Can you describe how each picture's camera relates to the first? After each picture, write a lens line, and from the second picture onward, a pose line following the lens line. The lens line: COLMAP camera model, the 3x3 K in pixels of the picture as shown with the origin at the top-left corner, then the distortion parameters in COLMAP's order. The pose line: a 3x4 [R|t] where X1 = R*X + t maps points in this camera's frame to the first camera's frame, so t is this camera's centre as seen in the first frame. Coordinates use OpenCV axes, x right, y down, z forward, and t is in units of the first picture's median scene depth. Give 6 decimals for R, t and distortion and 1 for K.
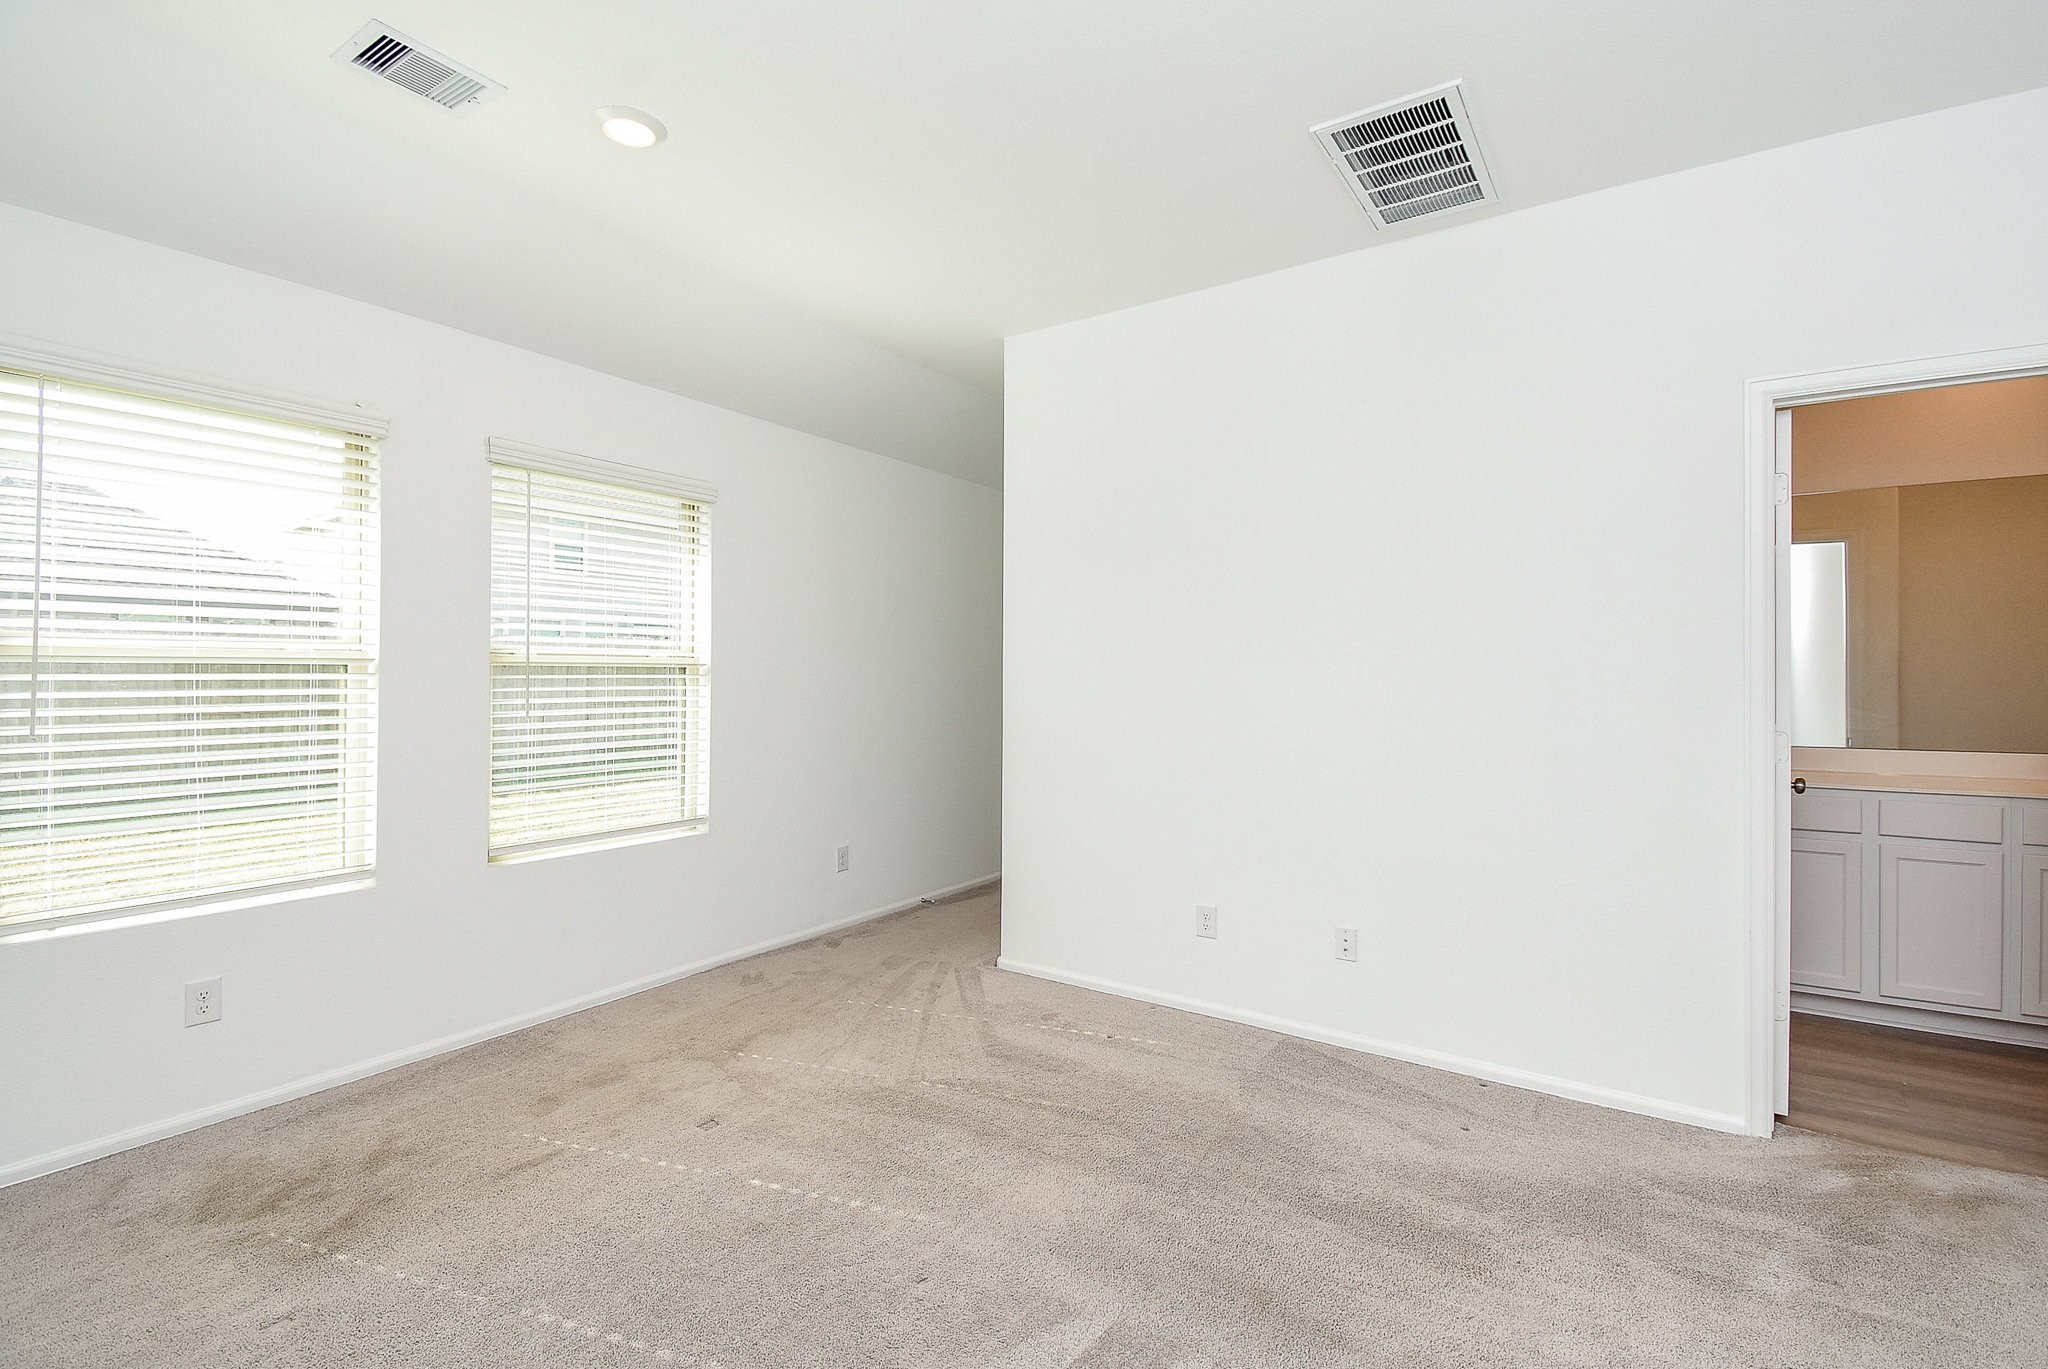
lens RADIAL K [[911.9, 0, 1034.1], [0, 911.9, 679.6], [0, 0, 1]] dist [0.019817, -0.026416]
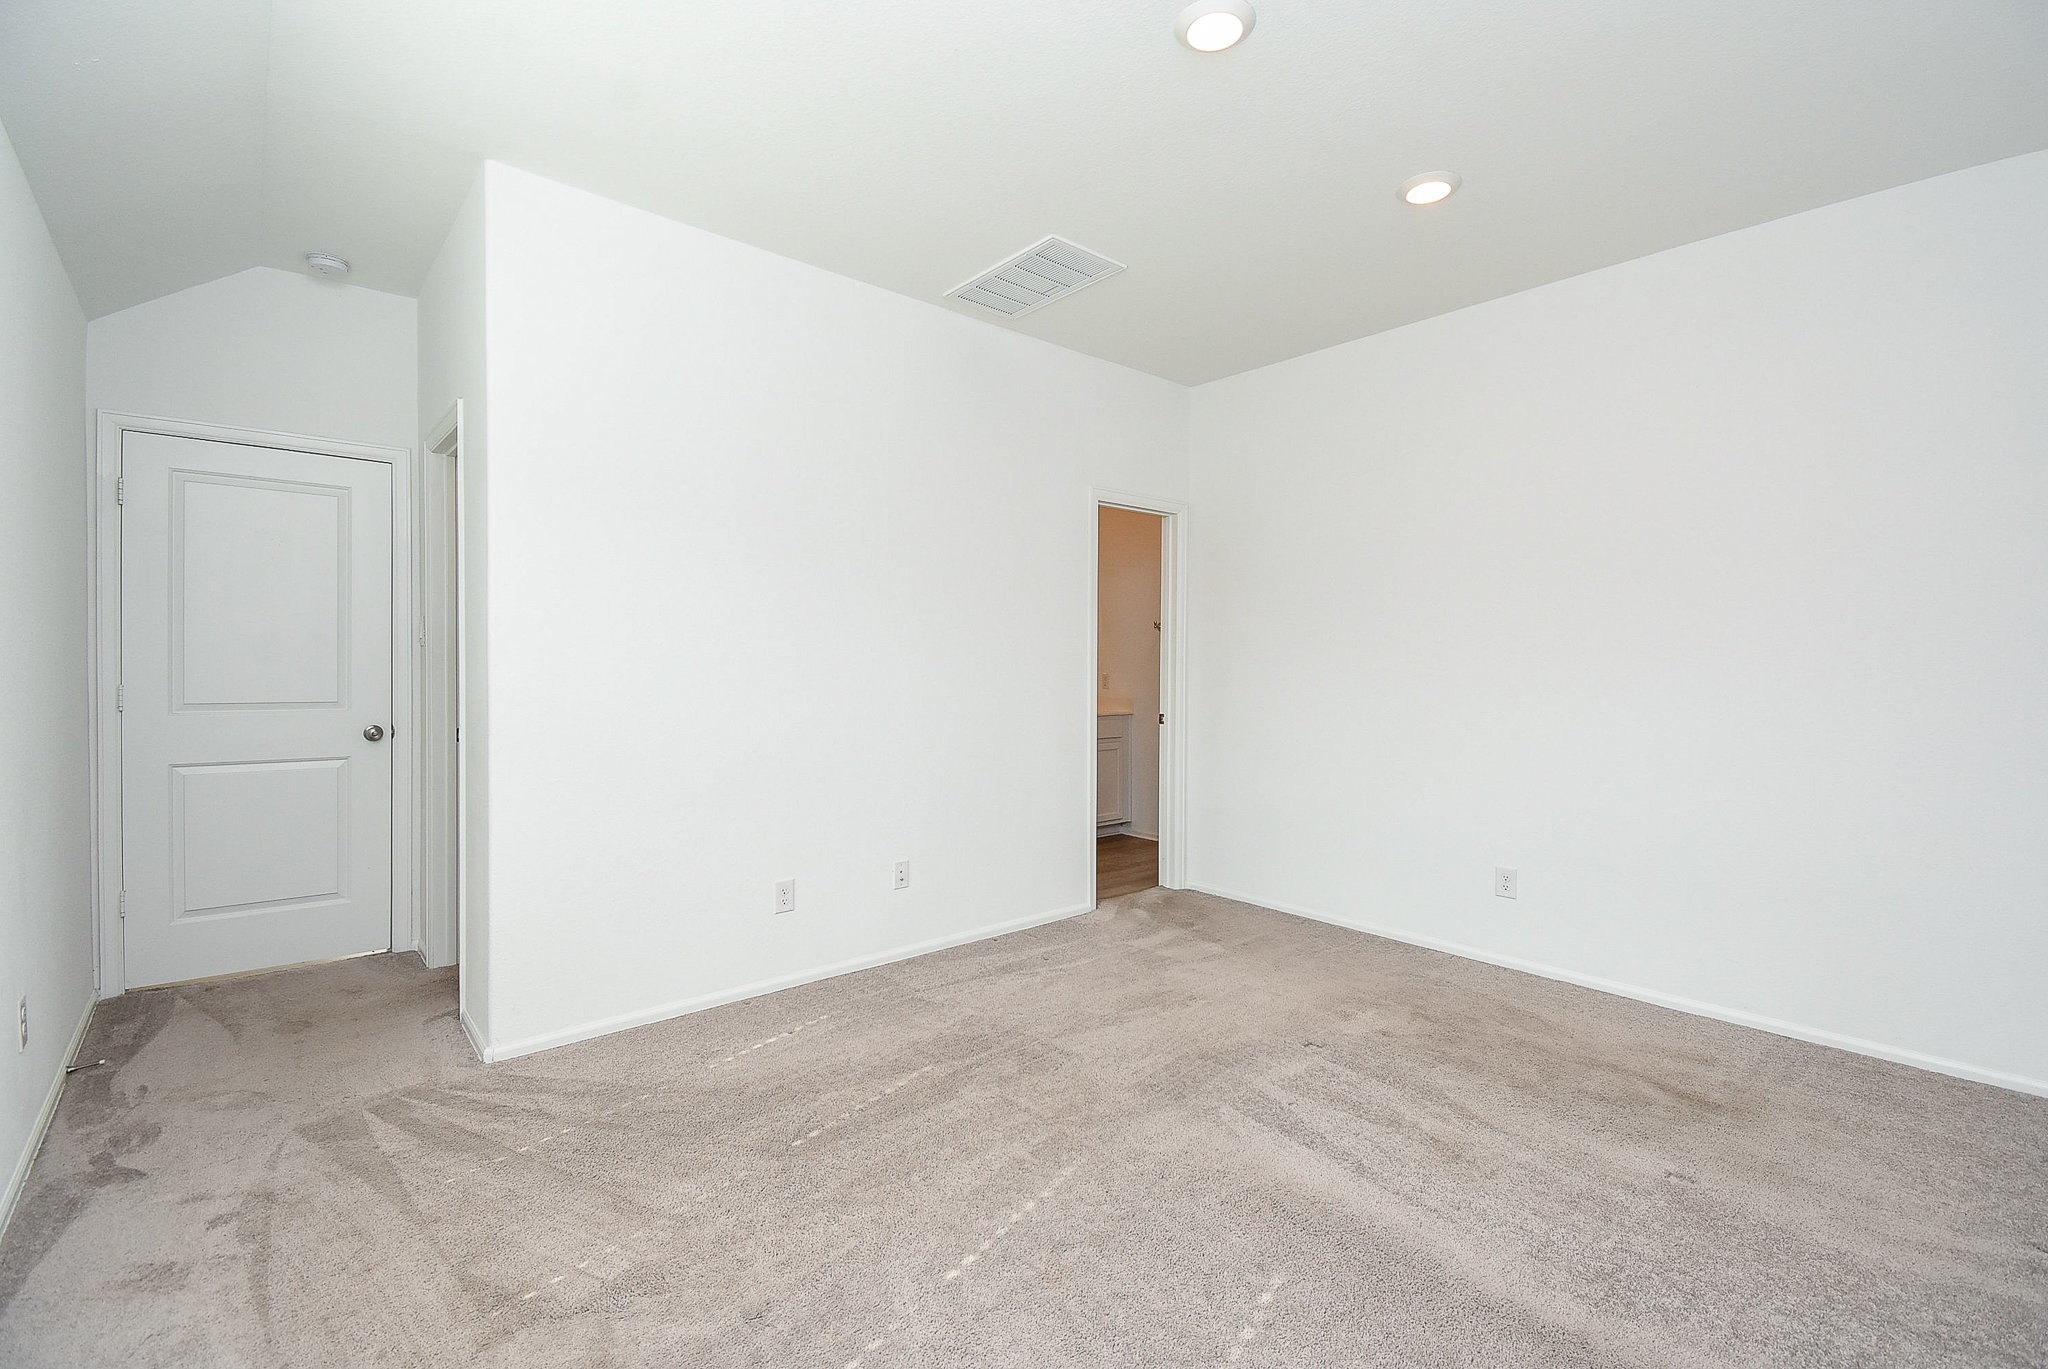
lens RADIAL K [[911.9, 0, 1034.1], [0, 911.9, 679.6], [0, 0, 1]] dist [0.019817, -0.026416]
pose [[0.236240, -0.009980, 0.971644, -0.804694], [0.001716, 0.999950, 0.009853, 0.023776], [-0.971693, -0.000661, 0.236245, 0.571603]]
